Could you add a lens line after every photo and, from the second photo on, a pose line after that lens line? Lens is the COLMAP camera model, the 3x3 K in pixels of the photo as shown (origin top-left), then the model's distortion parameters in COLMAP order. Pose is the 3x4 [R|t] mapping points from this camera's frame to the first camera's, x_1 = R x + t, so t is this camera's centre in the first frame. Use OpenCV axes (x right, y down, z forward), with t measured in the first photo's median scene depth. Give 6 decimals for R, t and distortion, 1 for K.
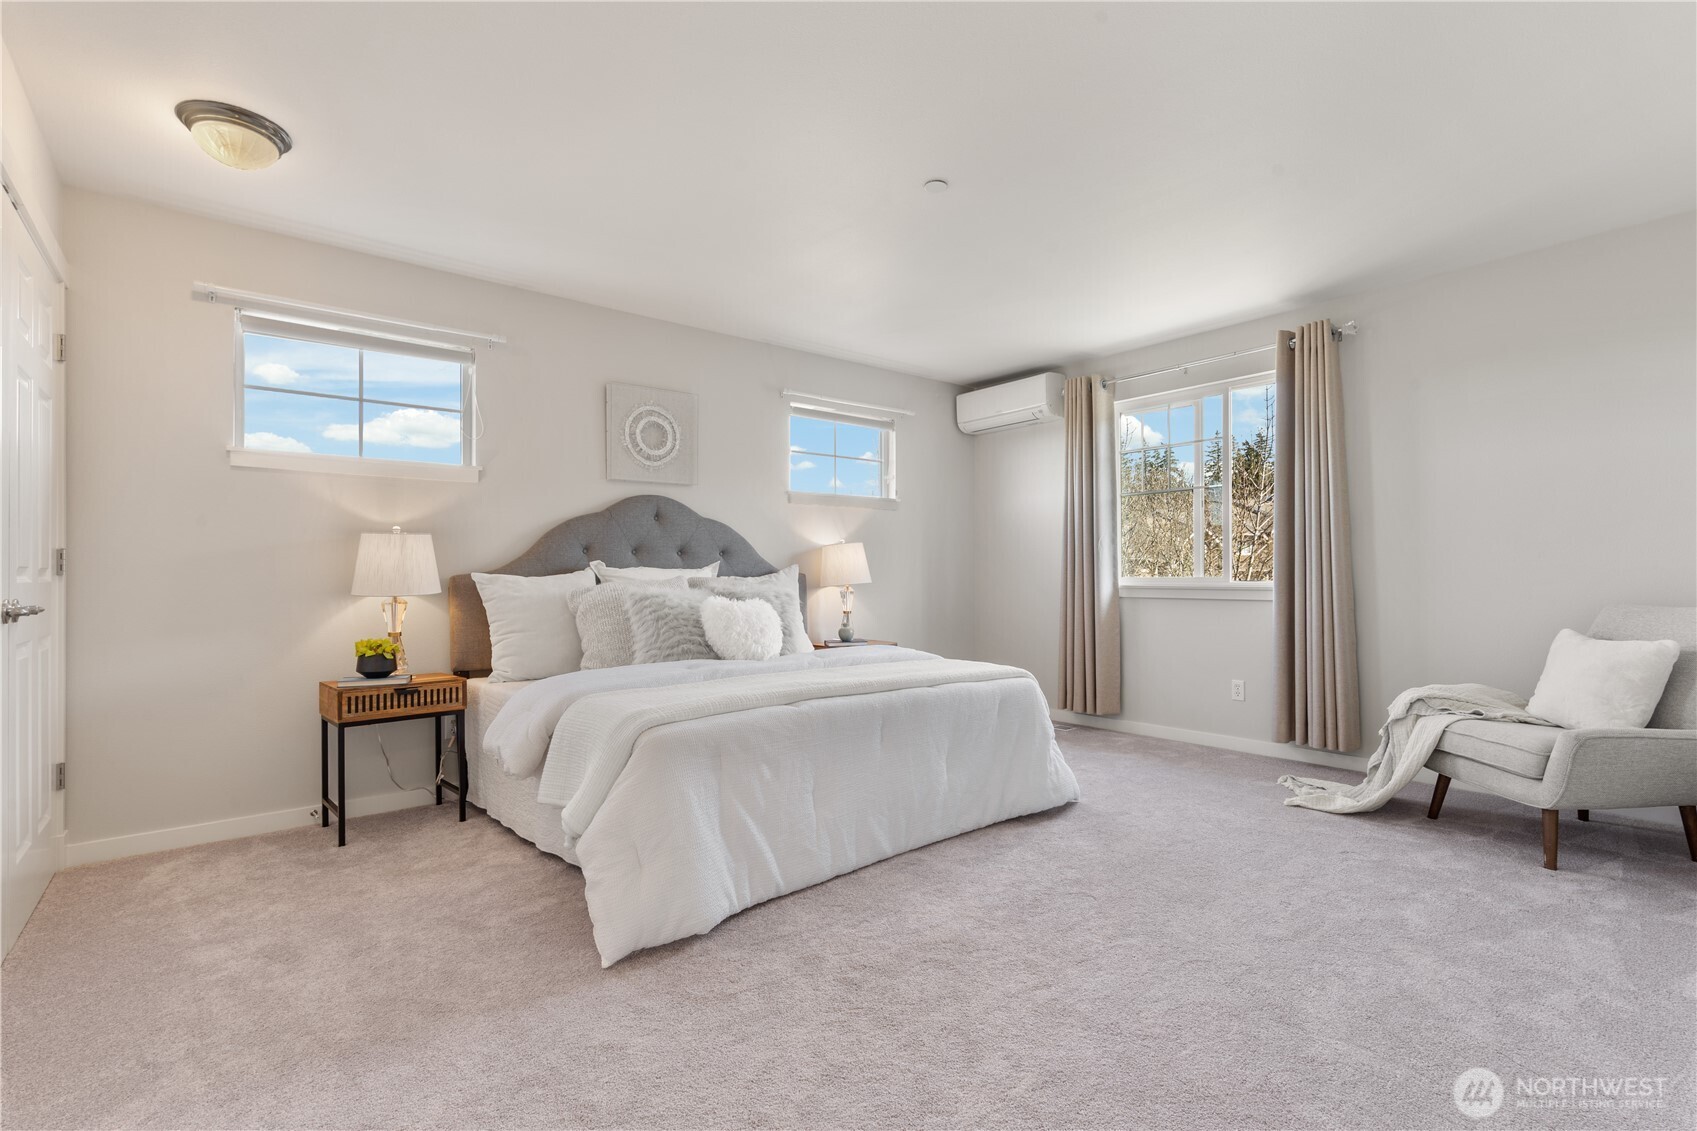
lens RADIAL K [[773.4, 0, 859.3], [0, 773.4, 567.1], [0, 0, 1]] dist [-0.004232, 0.001030]
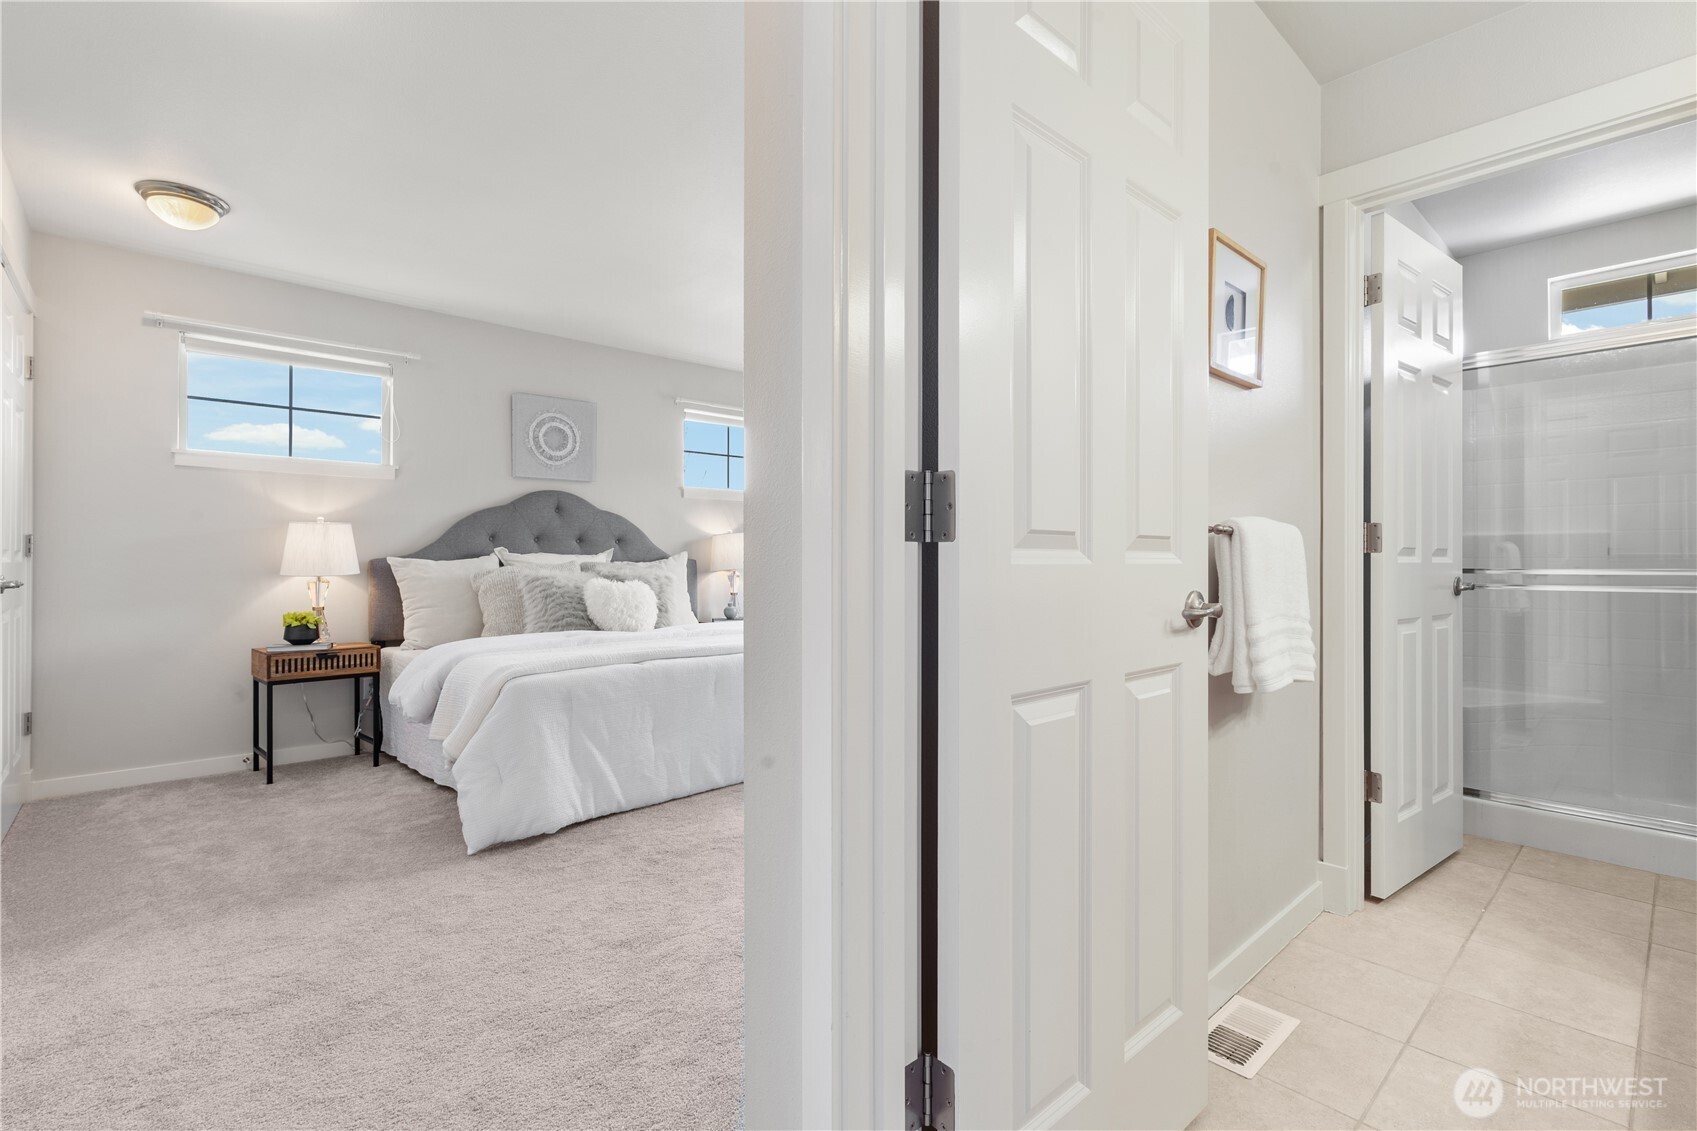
lens RADIAL K [[773.4, 0, 853.6], [0, 773.4, 554.5], [0, 0, 1]] dist [-0.004232, 0.001030]
pose [[0.998871, 0.006922, 0.046994, 0.193703], [-0.006962, 0.999976, 0.000684, -0.002460], [-0.046988, -0.001010, 0.998895, -0.262867]]
